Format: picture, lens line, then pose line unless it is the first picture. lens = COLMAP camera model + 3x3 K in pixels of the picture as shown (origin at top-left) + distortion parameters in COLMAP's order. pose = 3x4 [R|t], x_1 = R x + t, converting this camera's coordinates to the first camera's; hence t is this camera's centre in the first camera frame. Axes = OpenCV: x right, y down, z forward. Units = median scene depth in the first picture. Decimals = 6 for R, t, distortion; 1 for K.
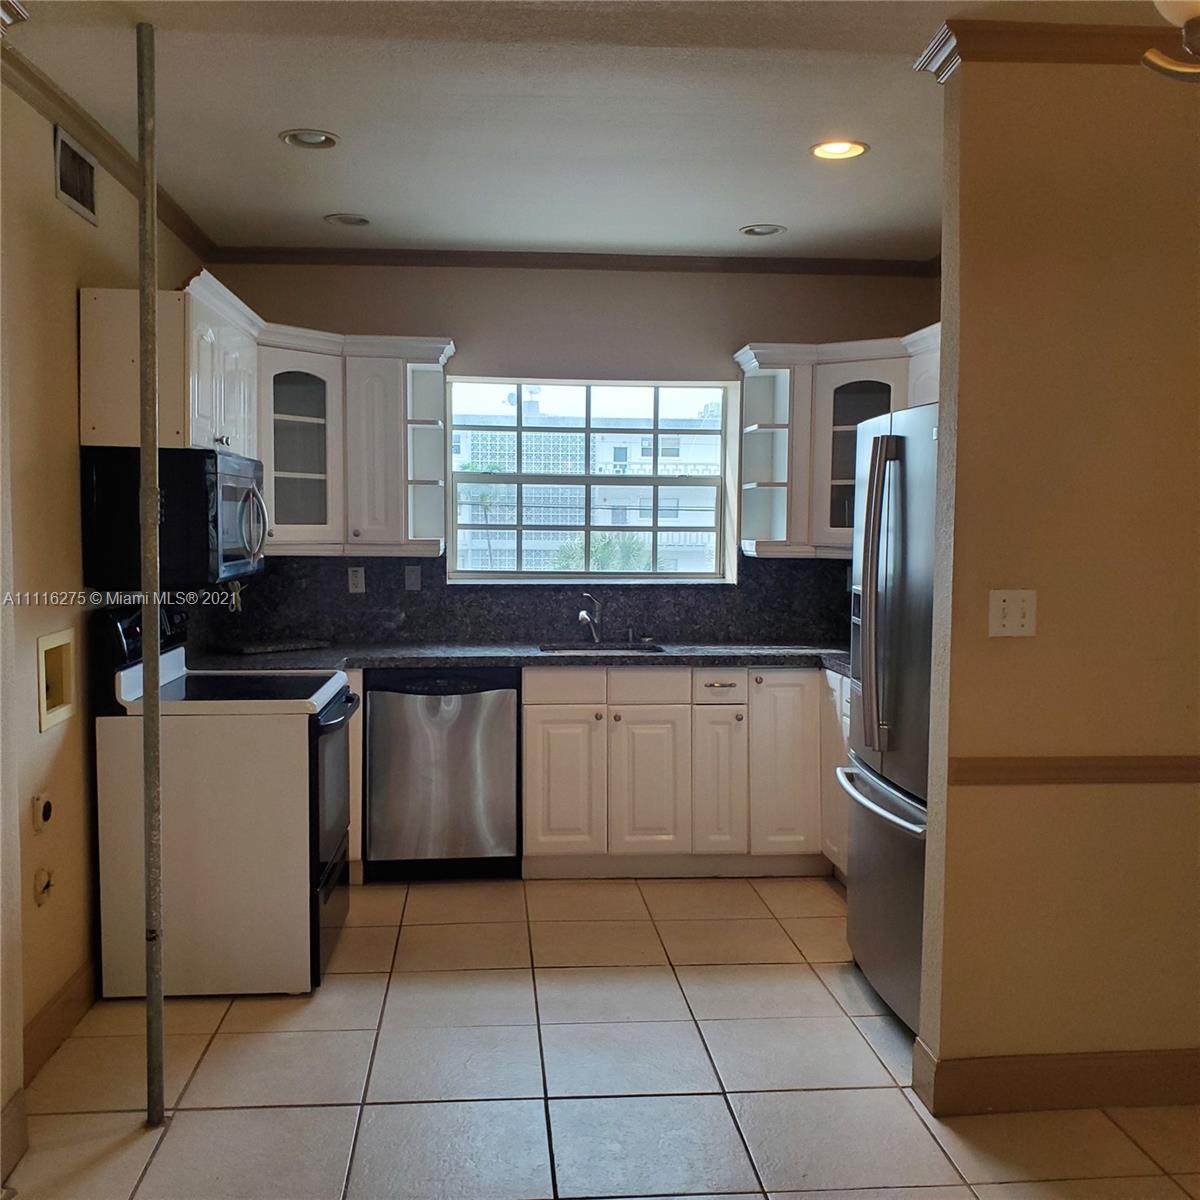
lens RADIAL K [[1227.6, 0, 583.3], [0, 1227.6, 605.0], [0, 0, 1]] dist [0.155742, -0.416837]
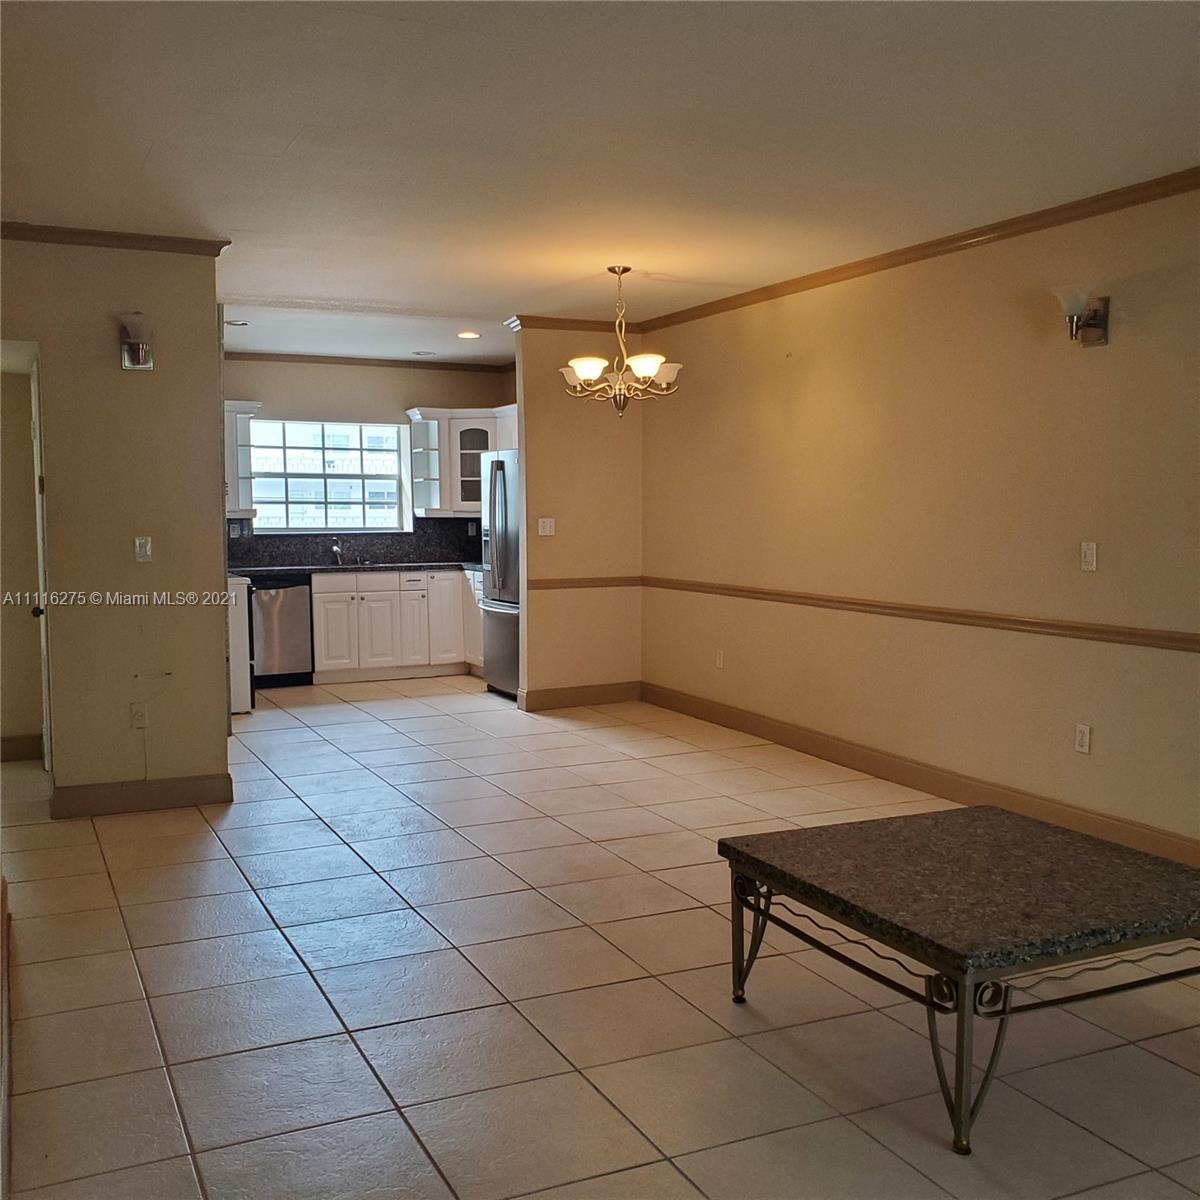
lens RADIAL K [[1236.1, 0, 617.6], [0, 1236.1, 616.7], [0, 0, 1]] dist [0.149805, -0.316611]
pose [[0.927577, -0.042980, 0.371151, -0.323602], [0.037690, 0.999058, 0.021497, 0.091091], [-0.371726, -0.005952, 0.928324, -0.968315]]
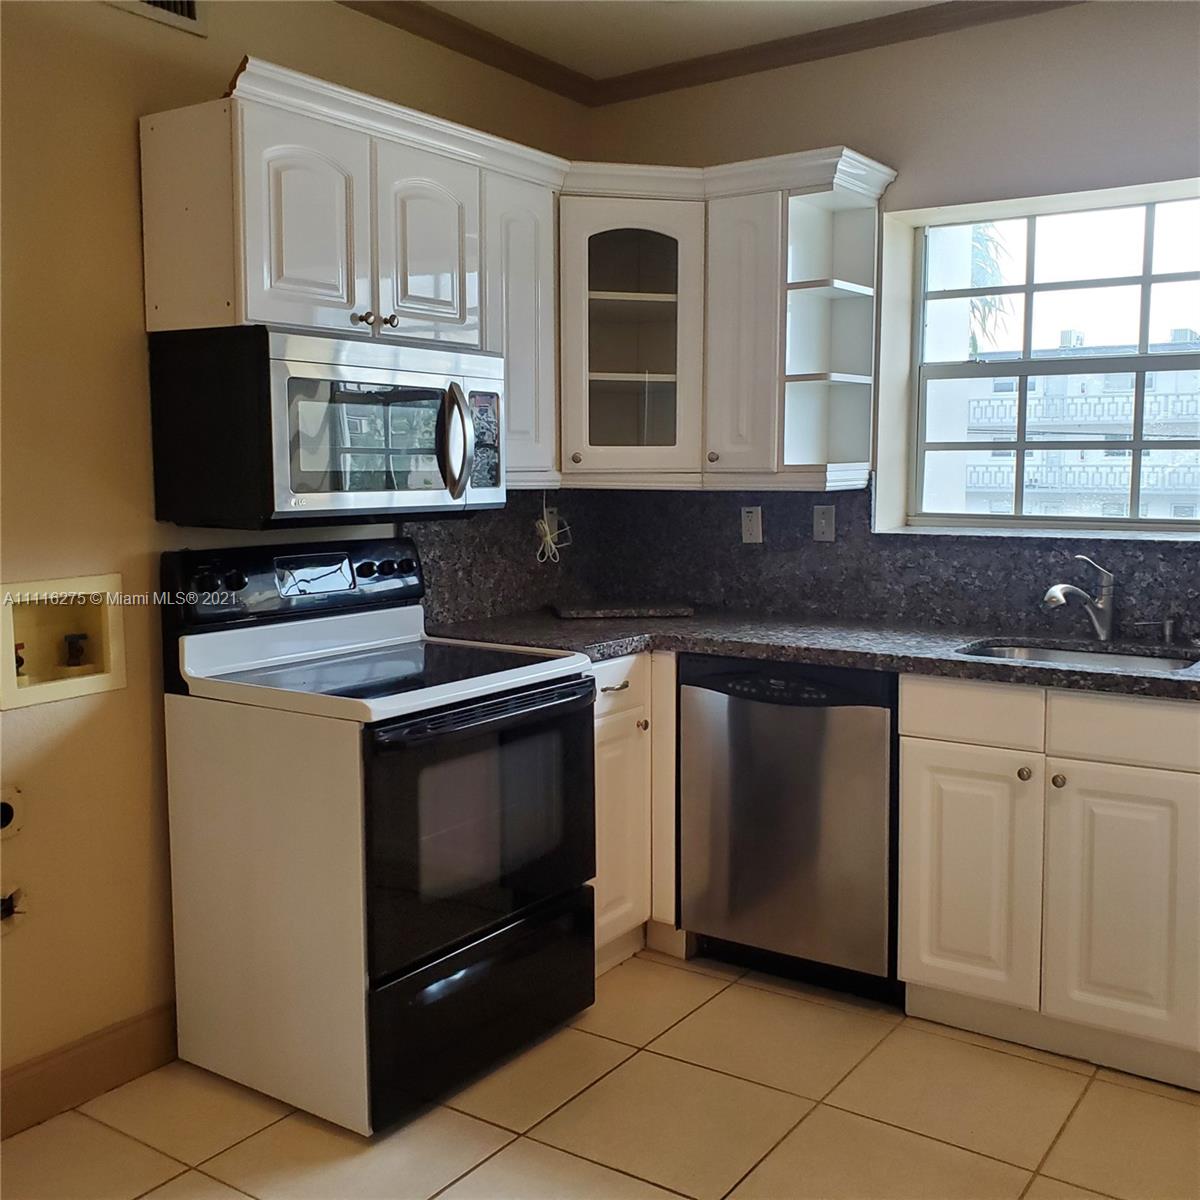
lens RADIAL K [[1227.6, 0, 583.3], [0, 1227.6, 605.0], [0, 0, 1]] dist [0.155742, -0.416837]
pose [[0.768500, 0.062656, -0.636775, 0.209120], [-0.035310, 0.997830, 0.055568, -0.010654], [0.638875, -0.020220, 0.769044, 0.419561]]
